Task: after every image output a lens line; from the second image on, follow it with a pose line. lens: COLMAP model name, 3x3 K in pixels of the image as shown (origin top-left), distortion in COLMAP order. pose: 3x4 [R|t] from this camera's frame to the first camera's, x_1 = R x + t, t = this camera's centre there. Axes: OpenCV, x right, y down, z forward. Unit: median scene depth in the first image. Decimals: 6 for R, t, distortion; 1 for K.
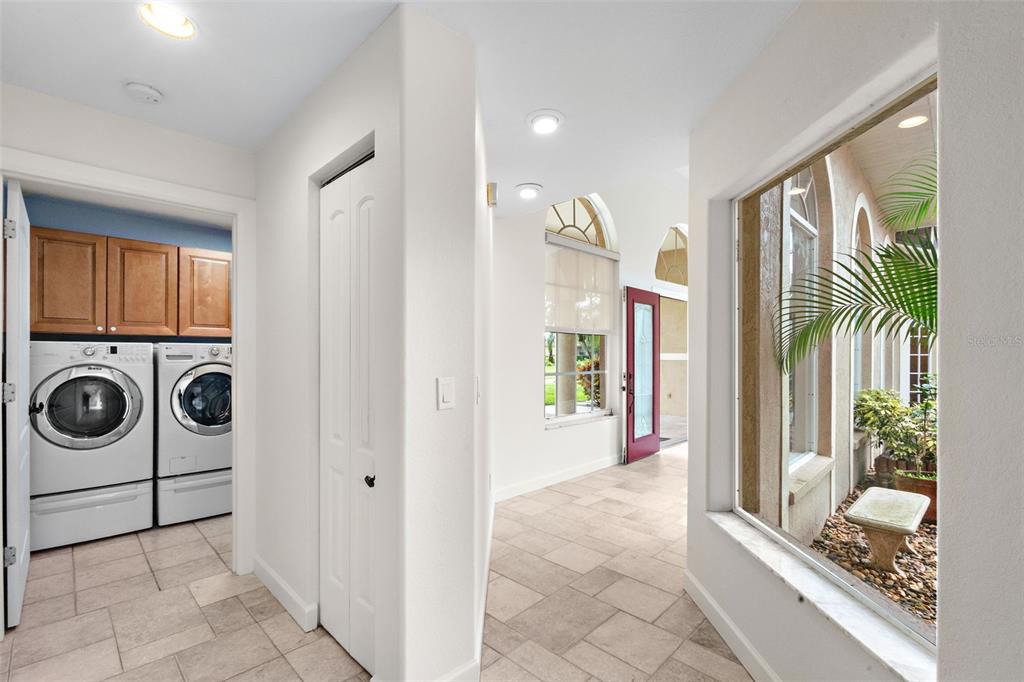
lens RADIAL K [[458.2, 0, 504.3], [0, 458.2, 348.5], [0, 0, 1]] dist [-0.002851, -0.000066]
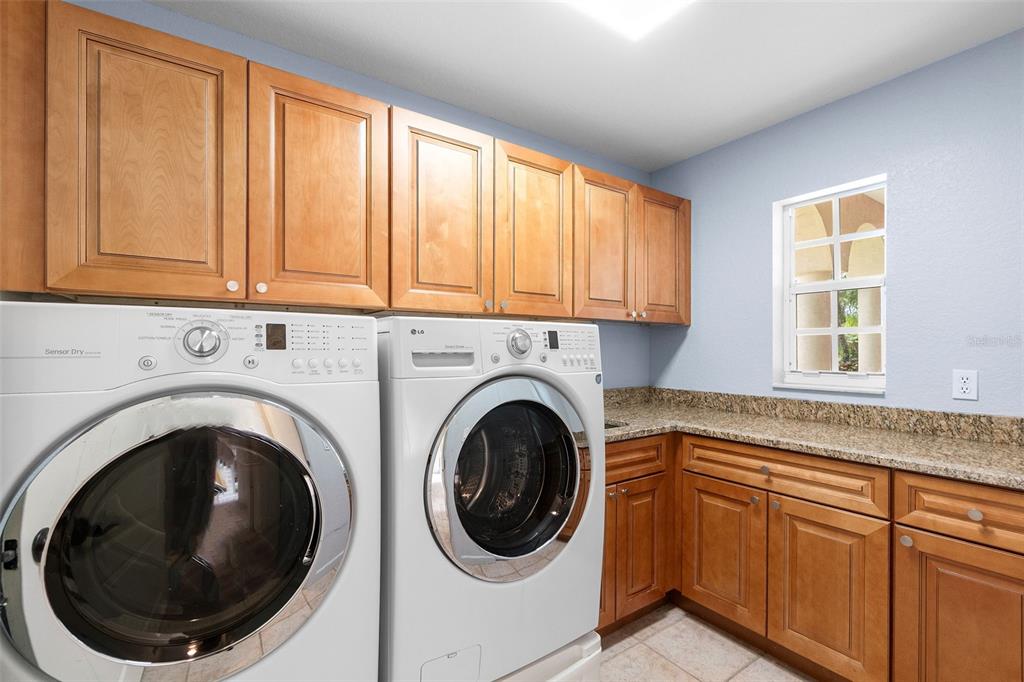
lens RADIAL K [[458.2, 0, 518.6], [0, 458.2, 344.3], [0, 0, 1]] dist [-0.002851, -0.000066]
pose [[0.987001, -0.005233, -0.160628, -0.589007], [0.005106, 0.999986, -0.001203, 0.008719], [0.160632, 0.000367, 0.987014, 0.662278]]
